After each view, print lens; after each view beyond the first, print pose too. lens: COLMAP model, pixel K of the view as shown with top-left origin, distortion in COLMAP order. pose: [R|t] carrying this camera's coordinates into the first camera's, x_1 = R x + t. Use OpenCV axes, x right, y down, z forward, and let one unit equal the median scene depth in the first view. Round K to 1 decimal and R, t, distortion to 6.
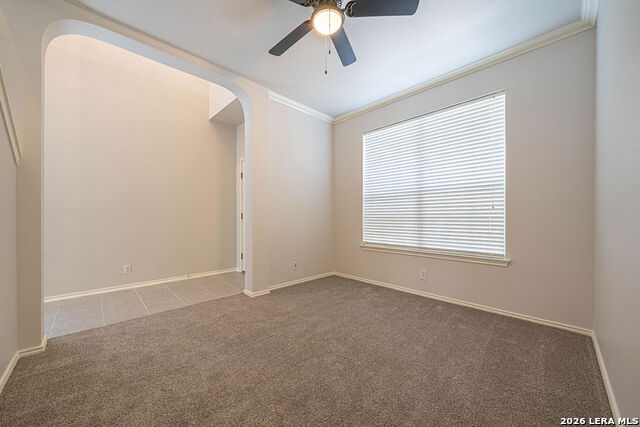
lens RADIAL K [[235.6, 0, 317.3], [0, 235.6, 217.8], [0, 0, 1]] dist [-0.001214, -0.000092]
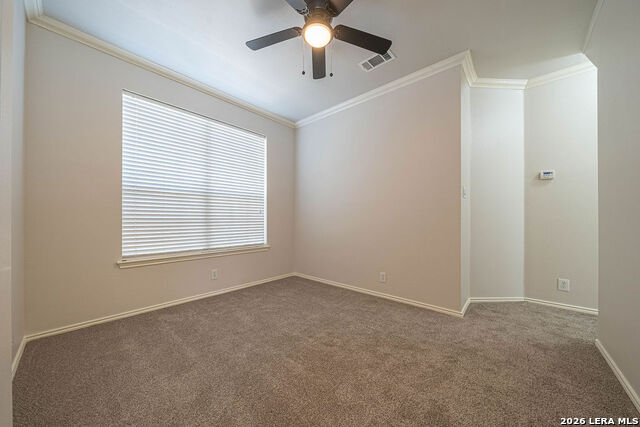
lens RADIAL K [[222.5, 0, 320.6], [0, 222.5, 218.5], [0, 0, 1]] dist [-0.002498, -0.000251]
pose [[-0.064481, 0.004016, 0.997911, -0.546564], [0.001861, 0.999991, -0.003904, 0.000716], [-0.997917, 0.001606, -0.064488, 0.596643]]
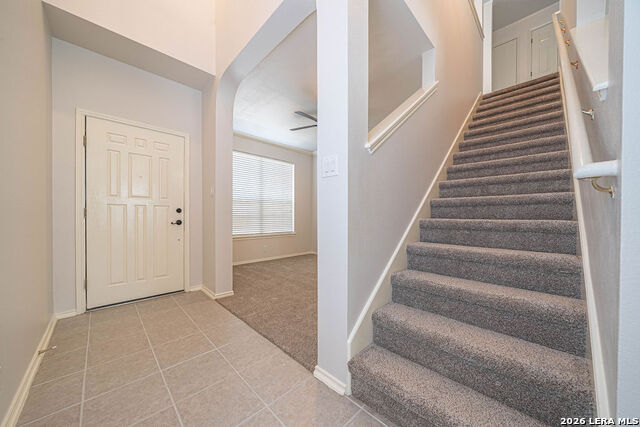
lens RADIAL K [[222.5, 0, 320.6], [0, 222.5, 218.5], [0, 0, 1]] dist [-0.002498, -0.000251]
pose [[-0.006667, -0.007213, 0.999952, -1.189692], [-0.003588, 0.999968, 0.007190, 0.004754], [-0.999971, -0.003540, -0.006692, 0.598942]]
